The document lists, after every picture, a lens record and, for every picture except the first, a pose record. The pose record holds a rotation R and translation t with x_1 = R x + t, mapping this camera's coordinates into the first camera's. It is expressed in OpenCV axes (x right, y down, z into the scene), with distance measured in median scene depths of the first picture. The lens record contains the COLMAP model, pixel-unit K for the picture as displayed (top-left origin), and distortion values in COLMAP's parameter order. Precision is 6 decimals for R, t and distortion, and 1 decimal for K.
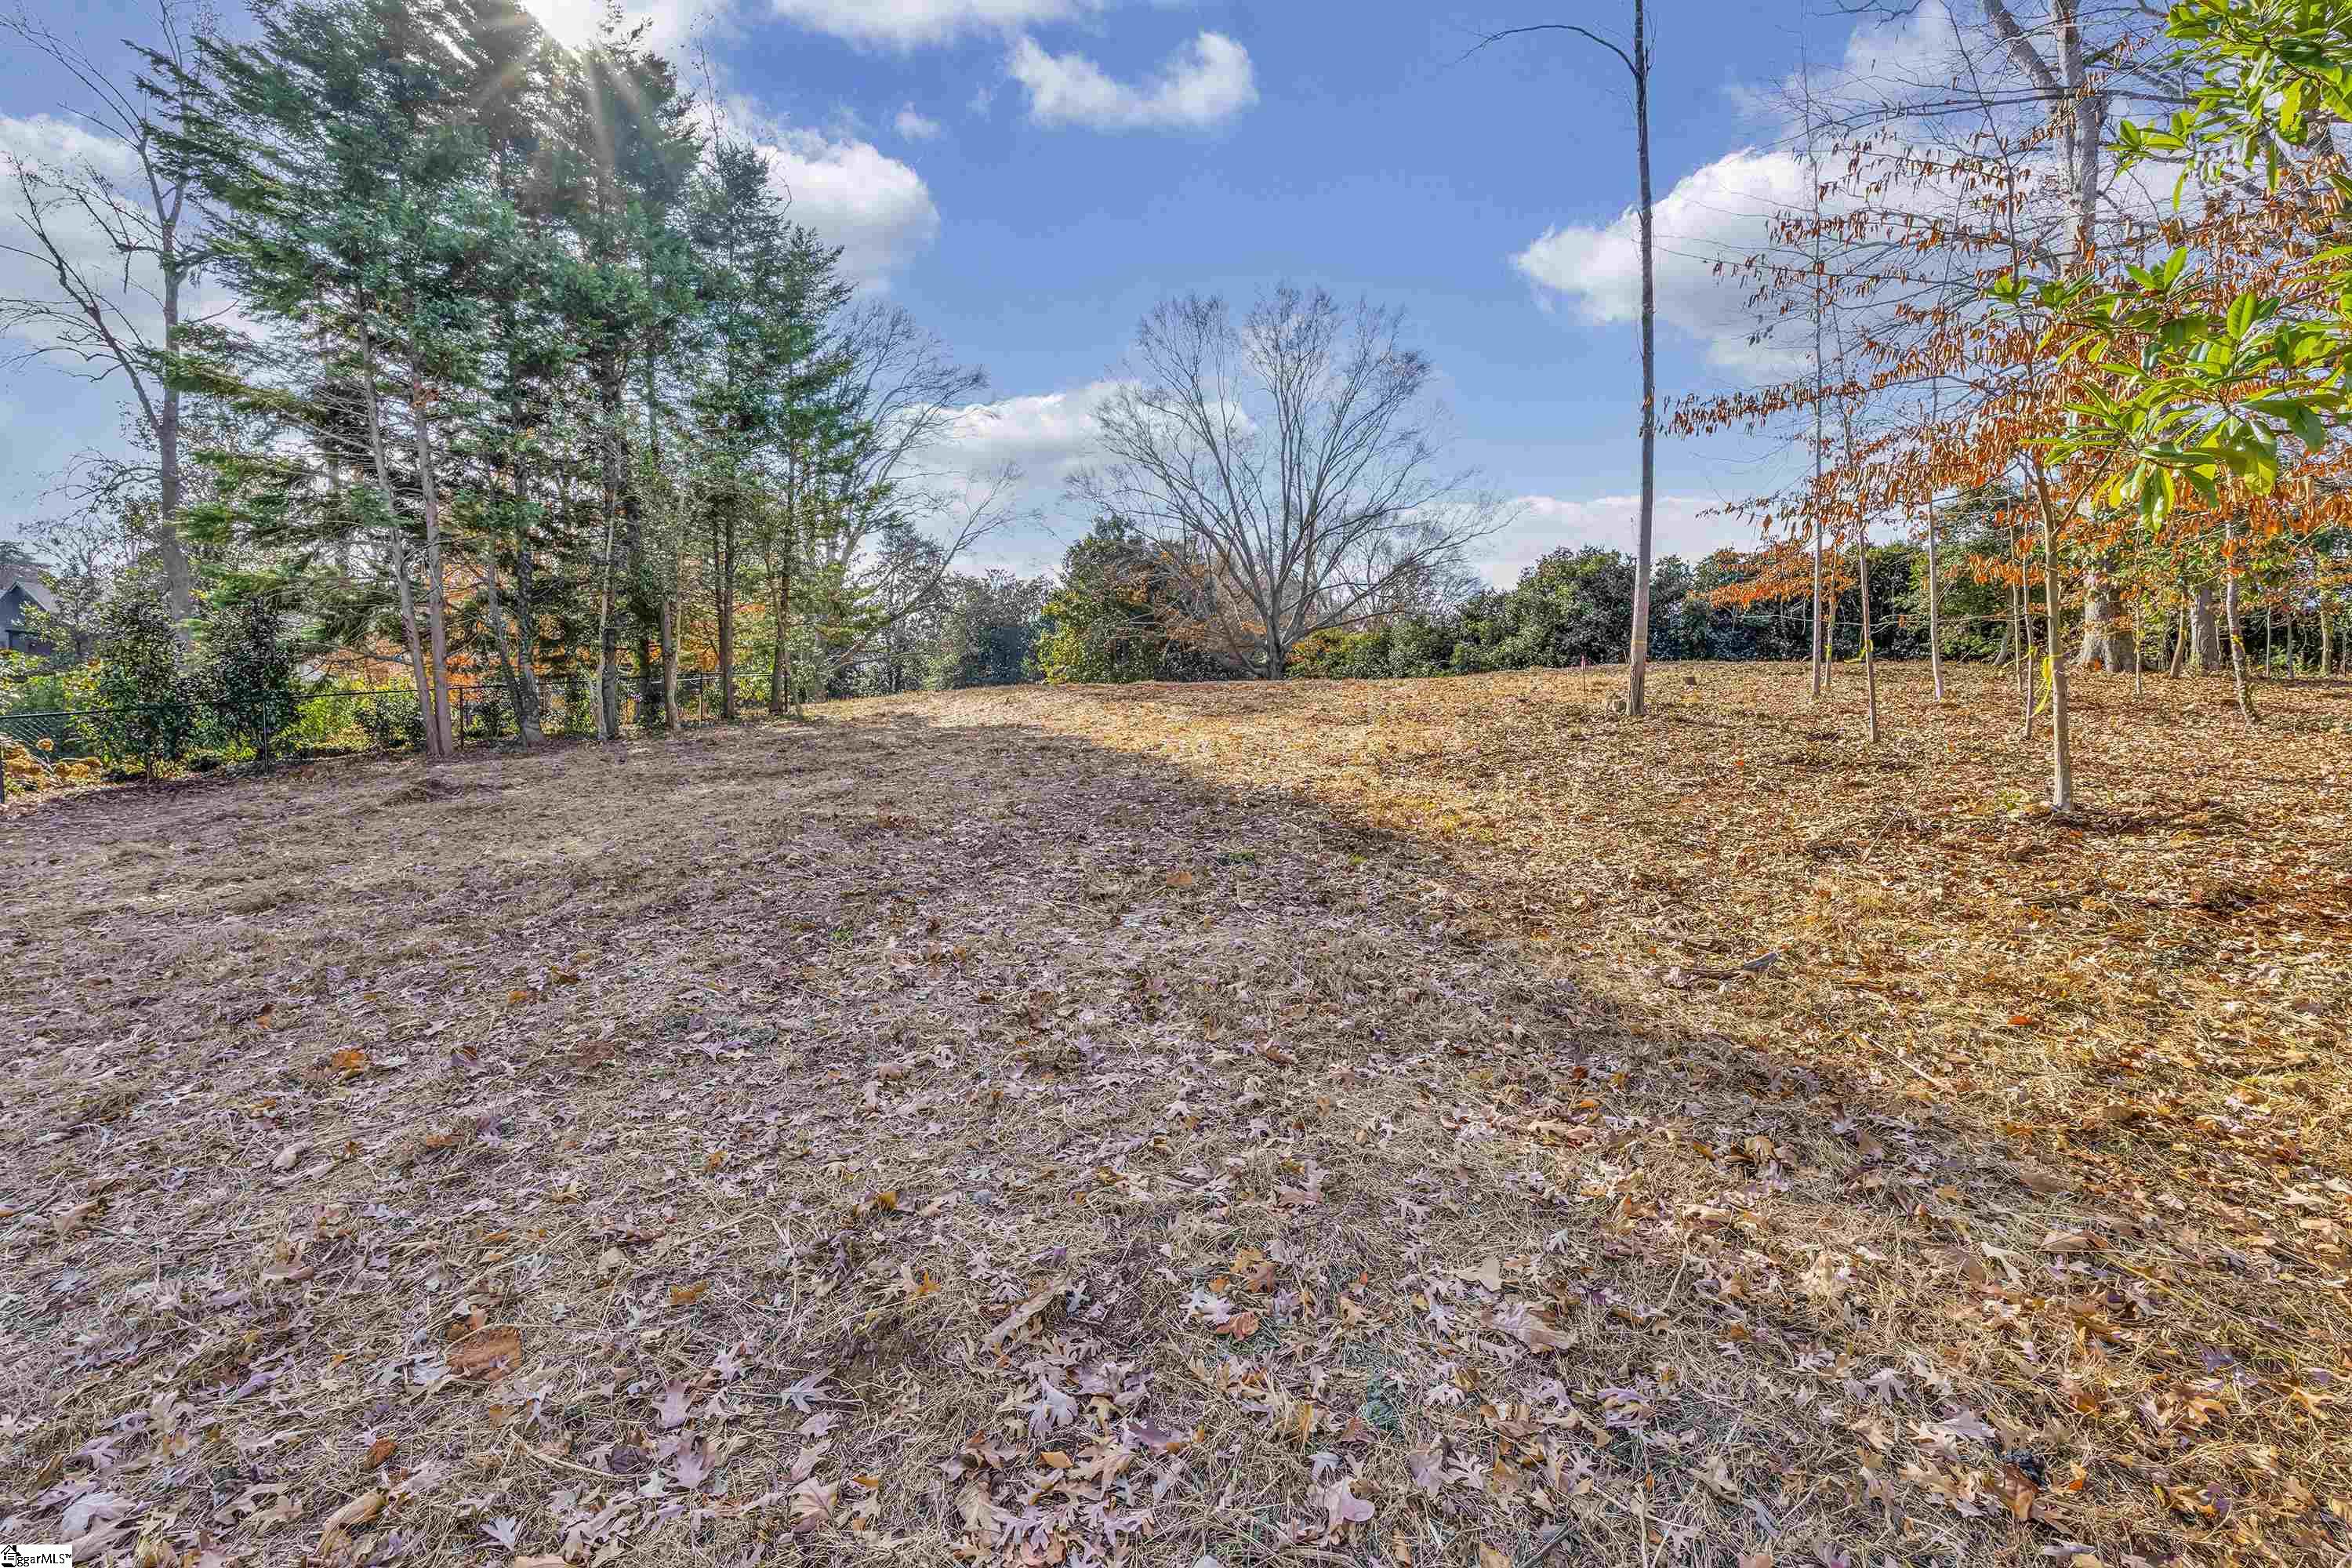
lens RADIAL K [[1020.1, 0, 1175.9], [0, 1020.1, 778.1], [0, 0, 1]] dist [-0.001034, 0.000072]
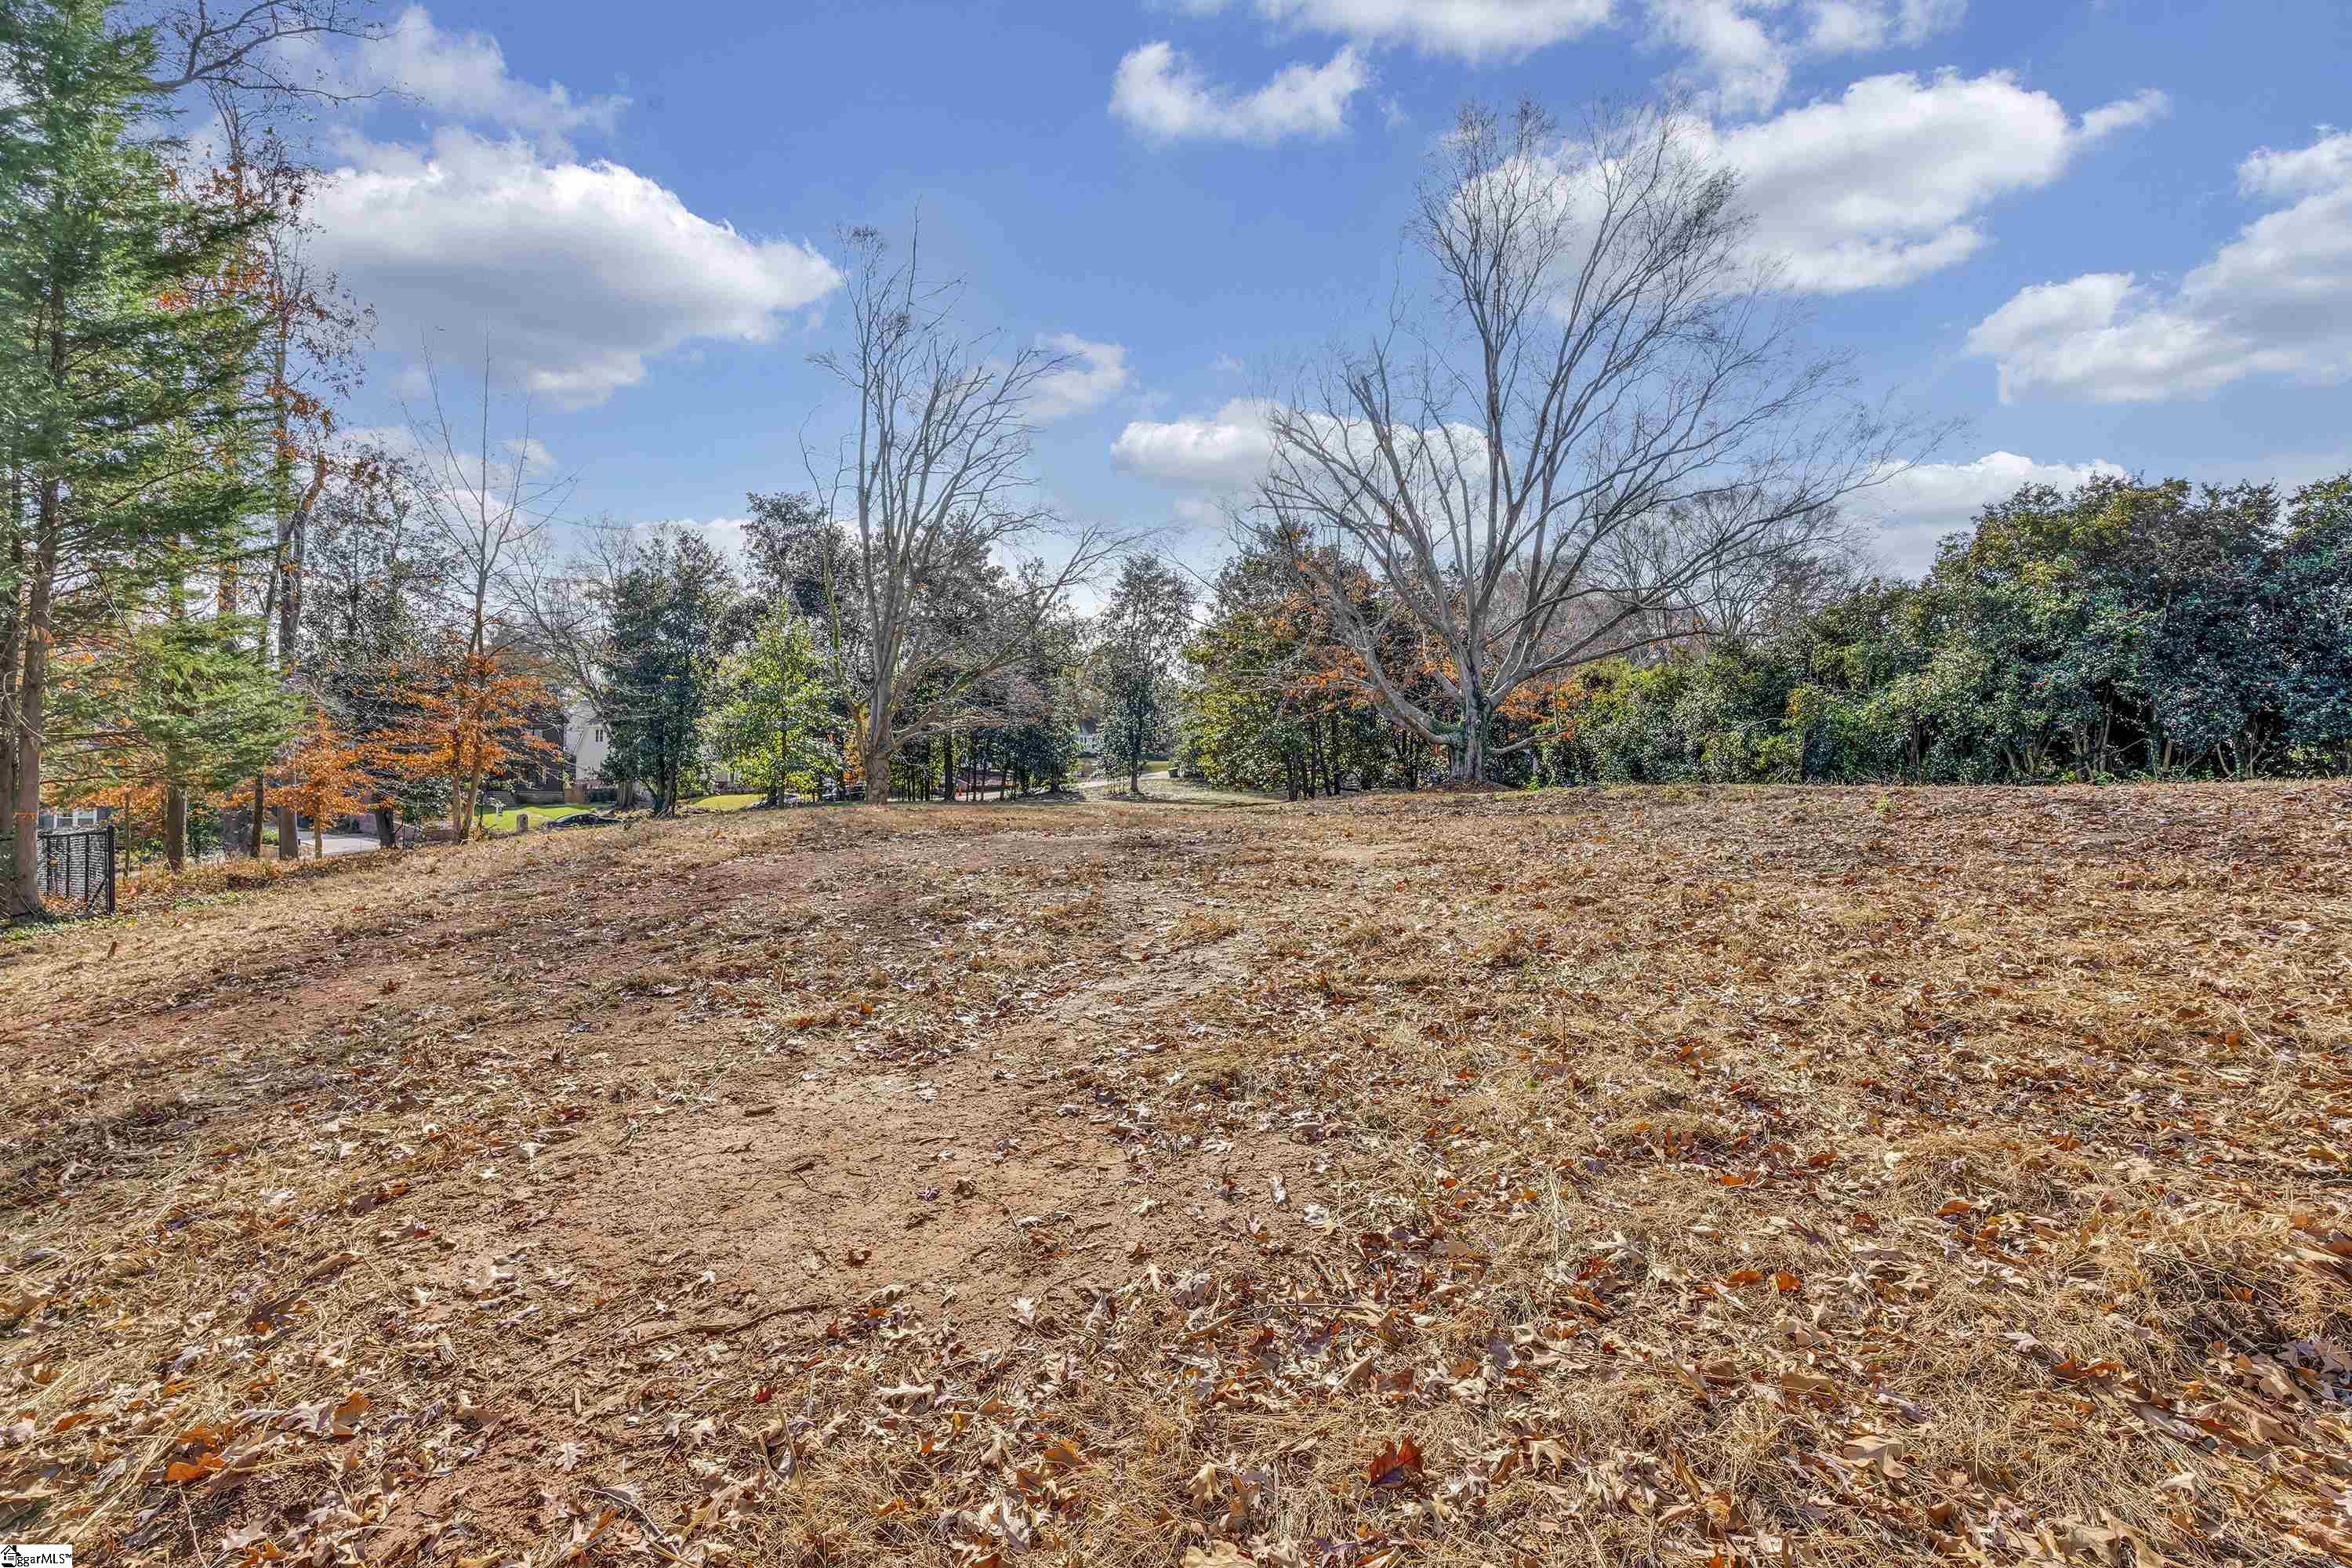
lens RADIAL K [[1020.1, 0, 1172.5], [0, 1020.1, 787.2], [0, 0, 1]] dist [-0.001034, 0.000072]
pose [[0.937004, -0.004511, -0.349290, 0.163227], [-0.003215, 0.999763, -0.021536, -0.070553], [0.349305, 0.021302, 0.936767, 0.404838]]
